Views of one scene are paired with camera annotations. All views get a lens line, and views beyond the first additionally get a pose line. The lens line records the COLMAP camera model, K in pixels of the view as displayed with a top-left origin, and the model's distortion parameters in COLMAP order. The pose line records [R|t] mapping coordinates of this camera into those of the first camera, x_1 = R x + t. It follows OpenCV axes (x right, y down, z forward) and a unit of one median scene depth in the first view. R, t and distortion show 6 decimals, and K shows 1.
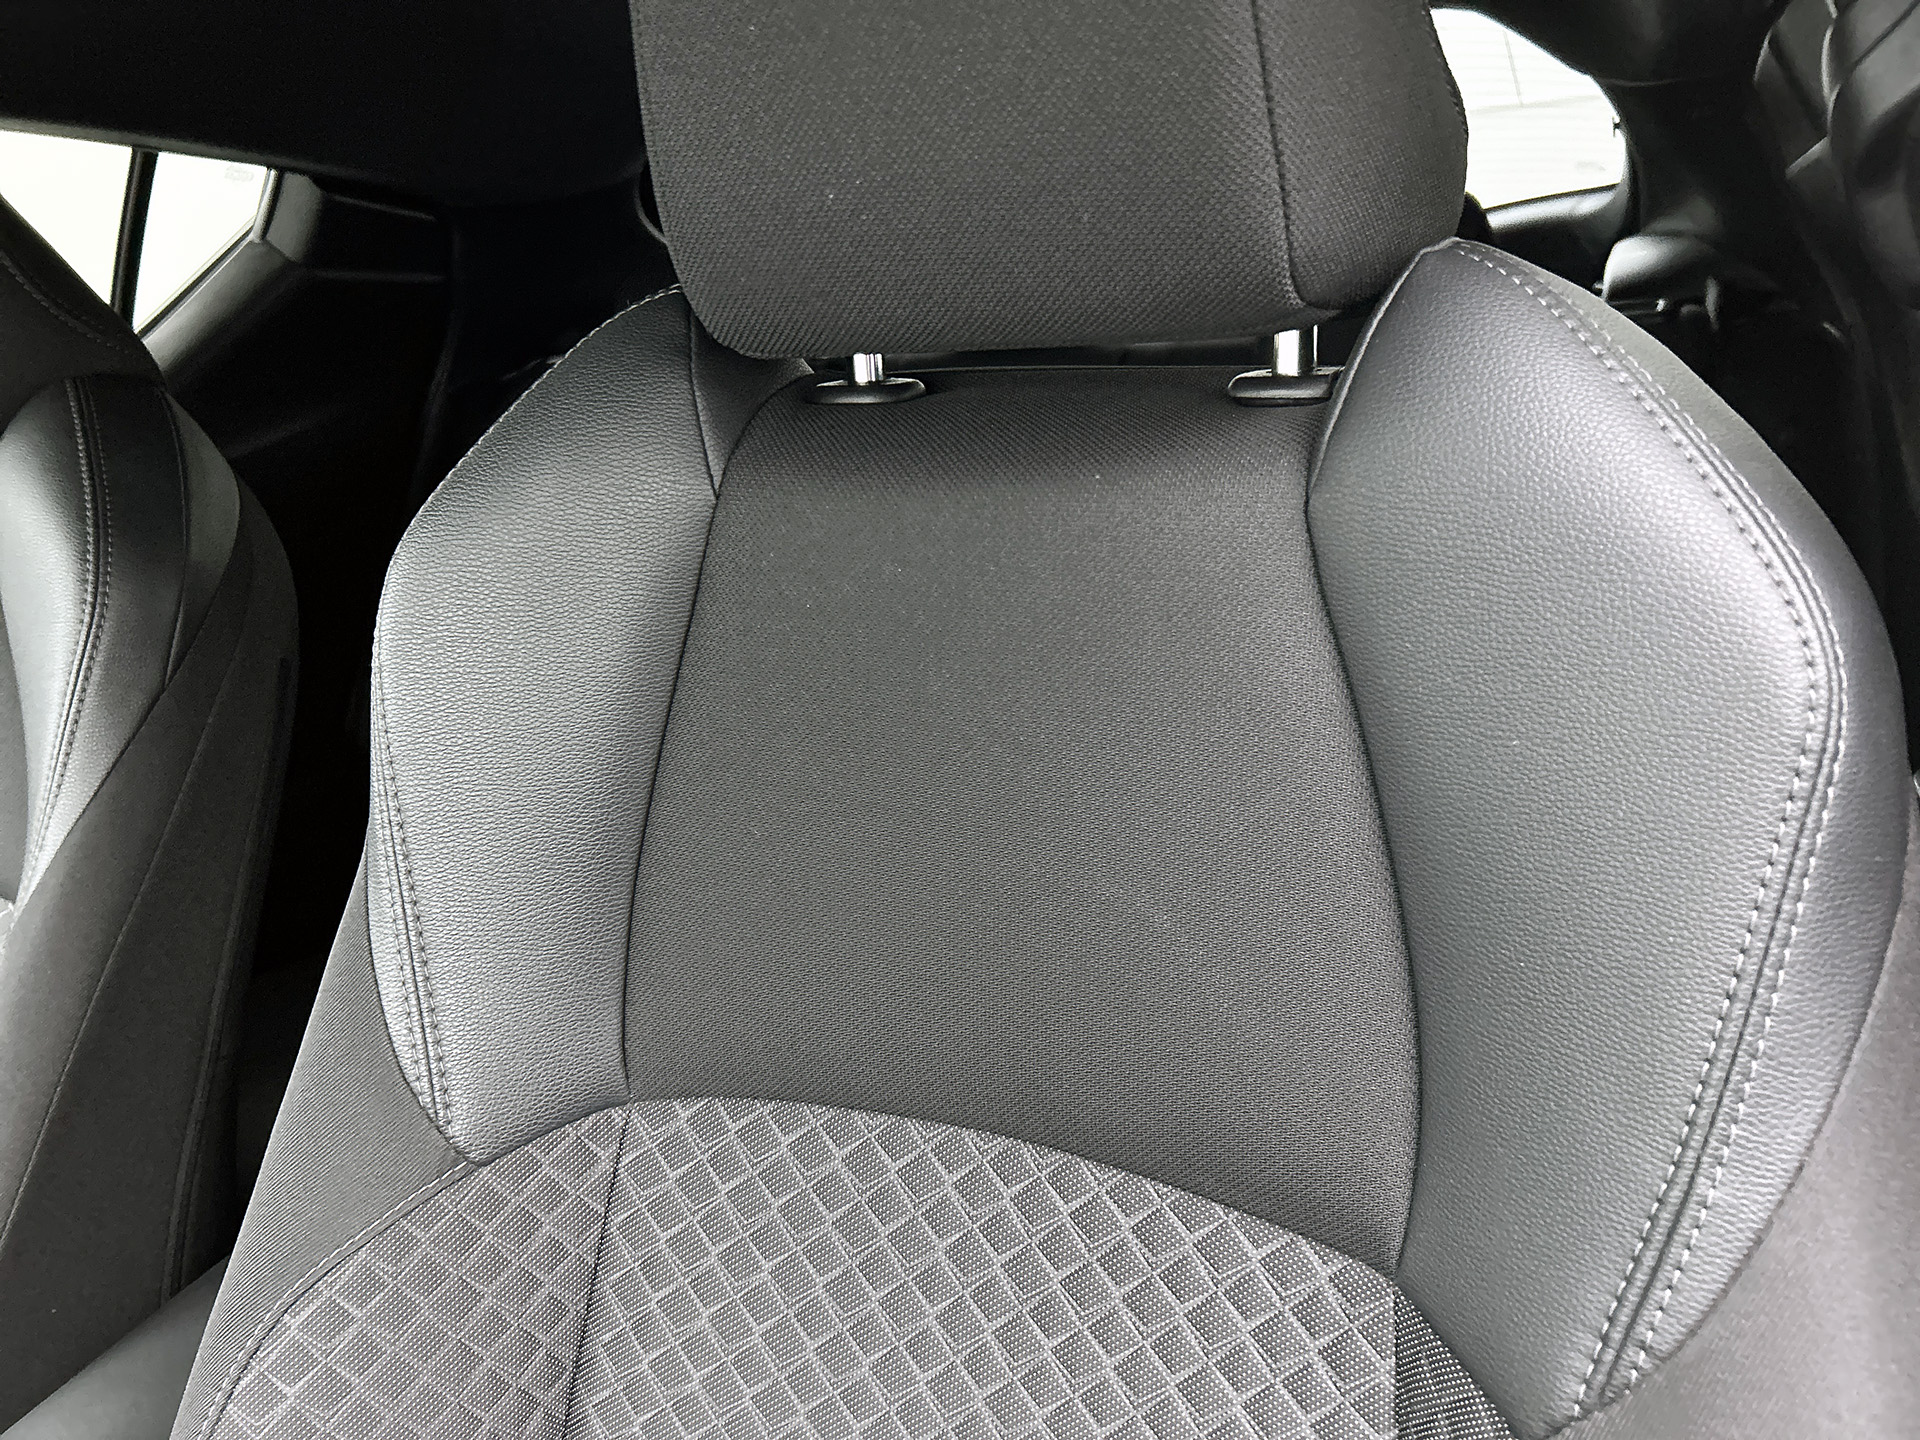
lens RADIAL K [[1445.4, 0, 960.0], [0, 1445.4, 720.0], [0, 0, 1]] dist [0.044713, -0.074493]
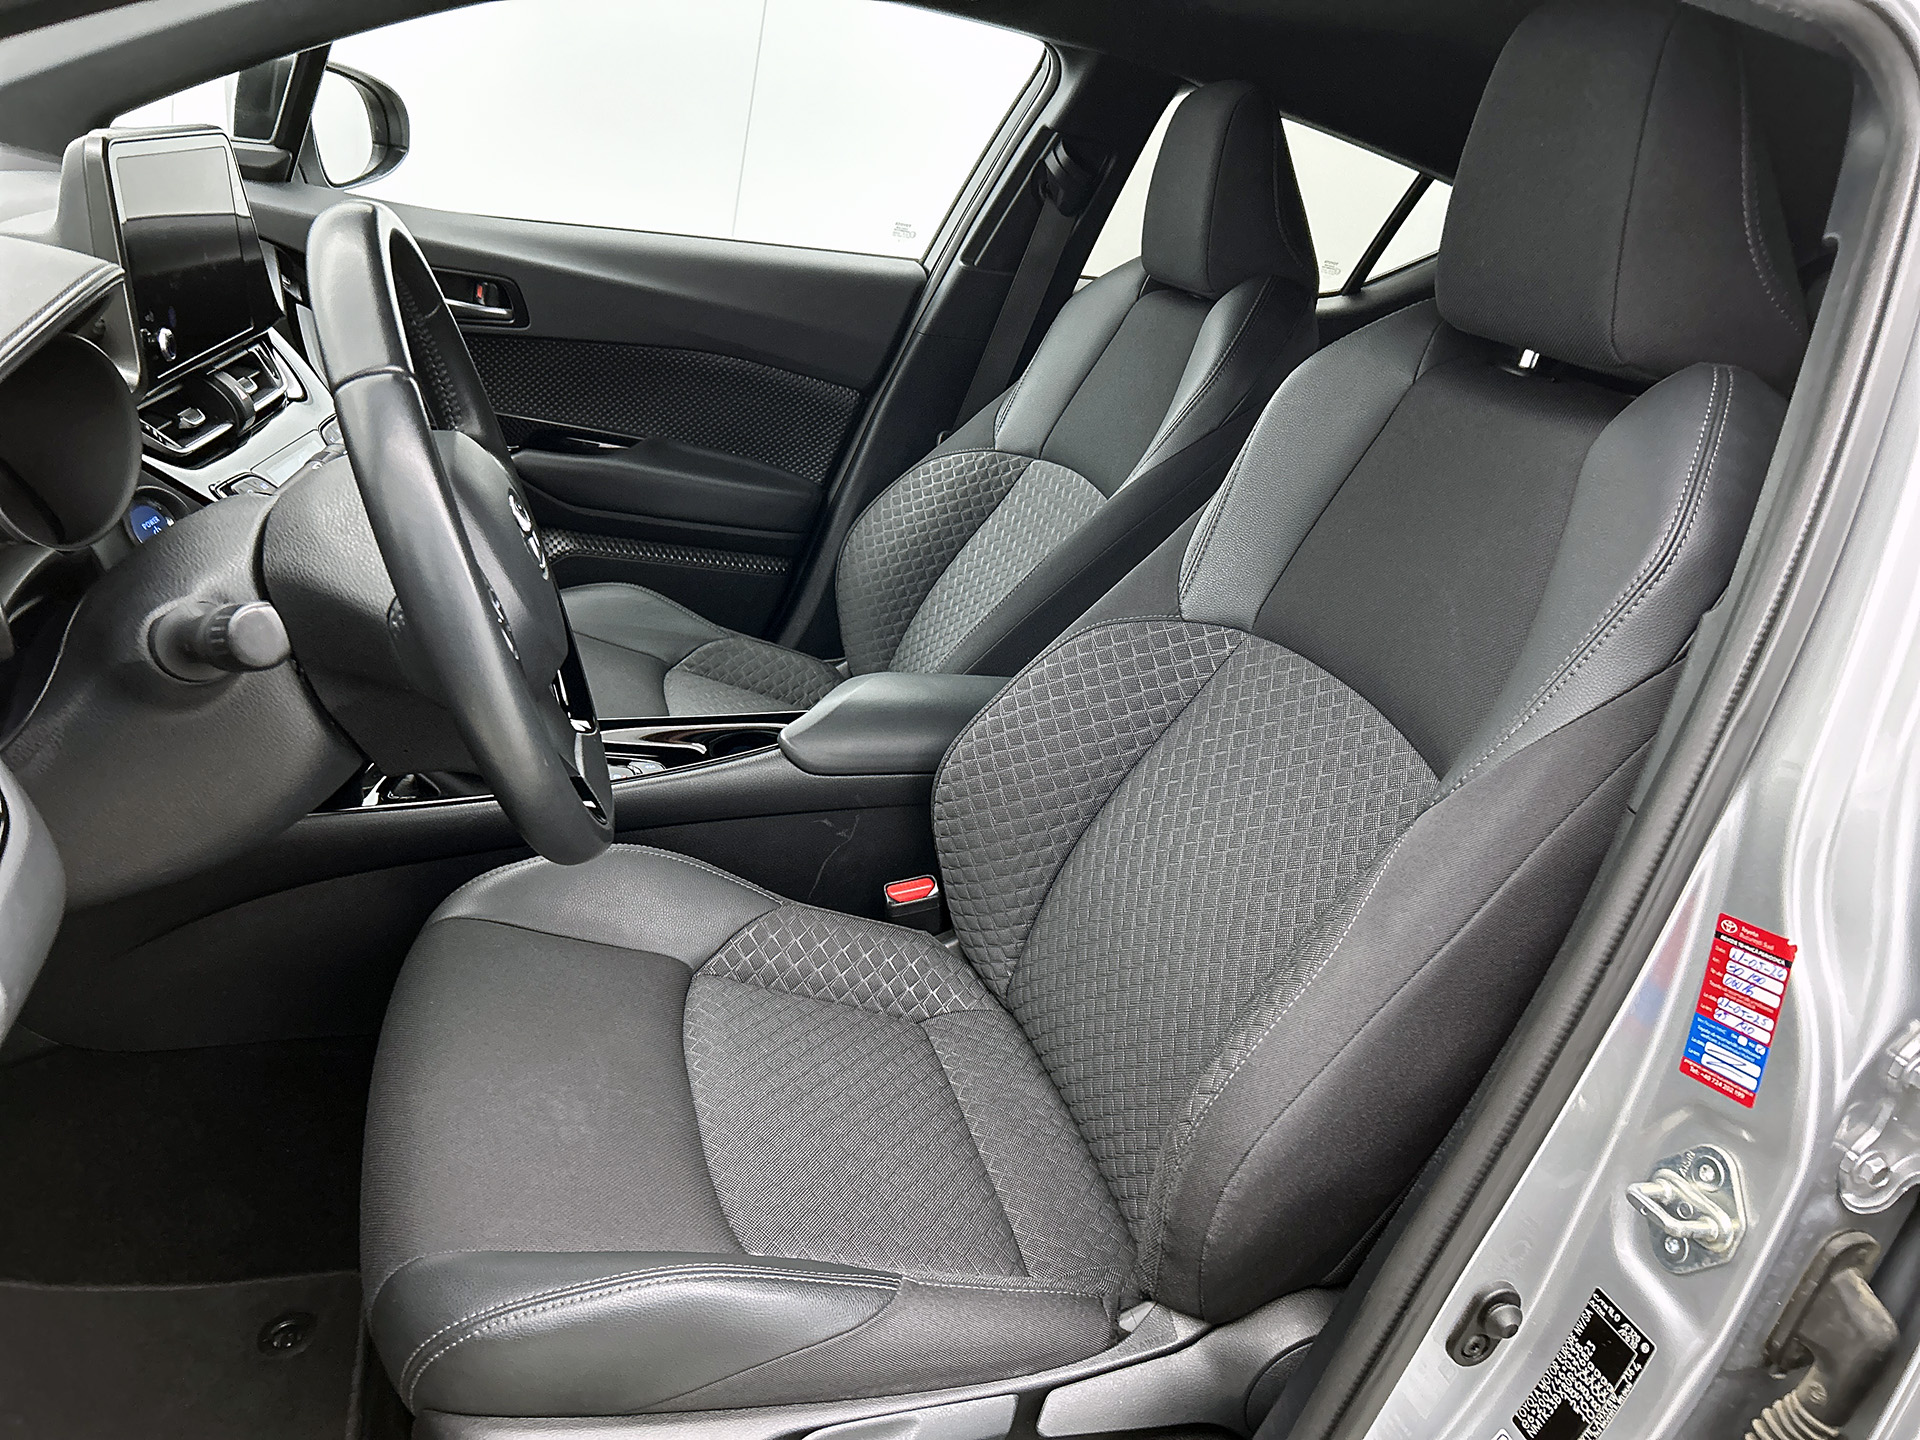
lens RADIAL K [[1445.4, 0, 960.0], [0, 1445.4, 720.0], [0, 0, 1]] dist [0.044713, -0.074493]
pose [[0.613589, 0.463640, -0.639177, 0.970215], [-0.482328, 0.860974, 0.161505, 0.239400], [0.625195, 0.209195, 0.751910, -0.889931]]
